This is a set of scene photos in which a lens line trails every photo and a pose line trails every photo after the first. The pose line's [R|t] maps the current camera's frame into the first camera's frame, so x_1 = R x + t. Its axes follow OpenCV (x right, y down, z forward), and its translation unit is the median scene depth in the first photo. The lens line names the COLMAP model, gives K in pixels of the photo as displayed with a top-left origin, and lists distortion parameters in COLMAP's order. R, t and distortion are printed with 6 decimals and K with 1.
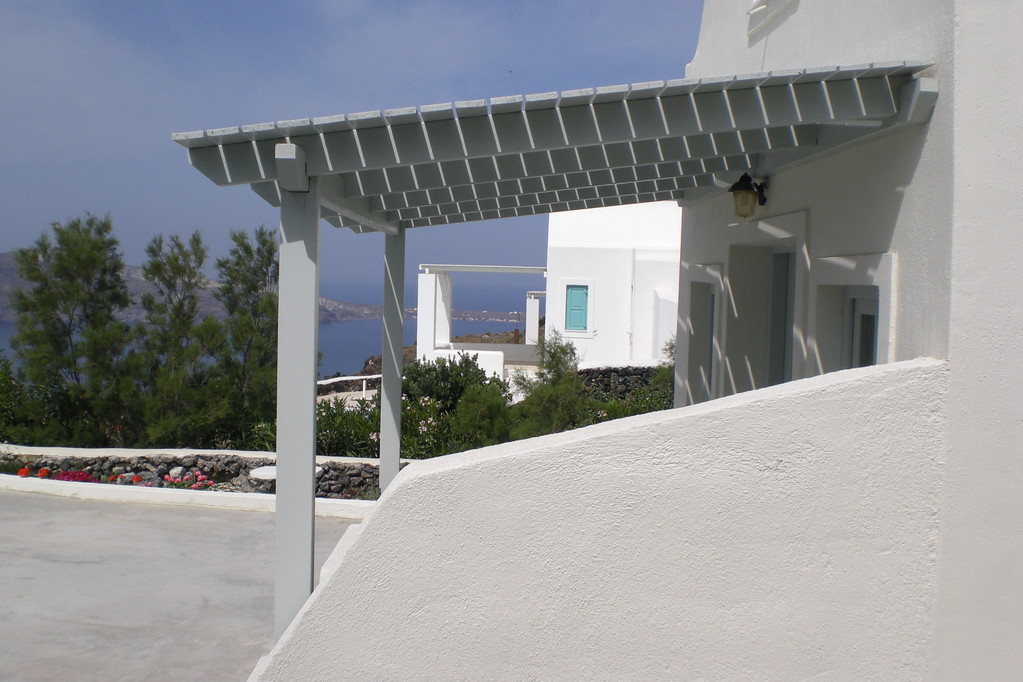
lens RADIAL K [[1127.3, 0, 477.9], [0, 1127.3, 321.8], [0, 0, 1]] dist [-0.049224, -0.294501]
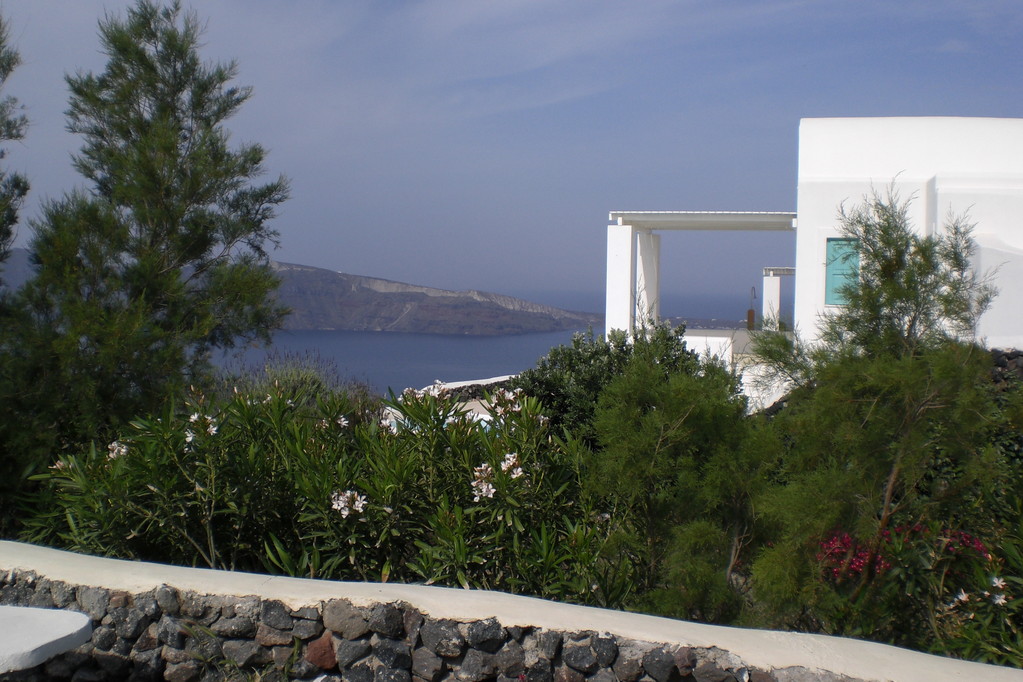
lens RADIAL K [[1127.3, 0, 477.9], [0, 1127.3, 321.8], [0, 0, 1]] dist [-0.049224, -0.294501]
pose [[0.980074, 0.000167, -0.198634, 0.010364], [-0.001642, 0.999972, -0.007259, 0.032207], [0.198627, 0.007441, 0.980047, 0.439760]]
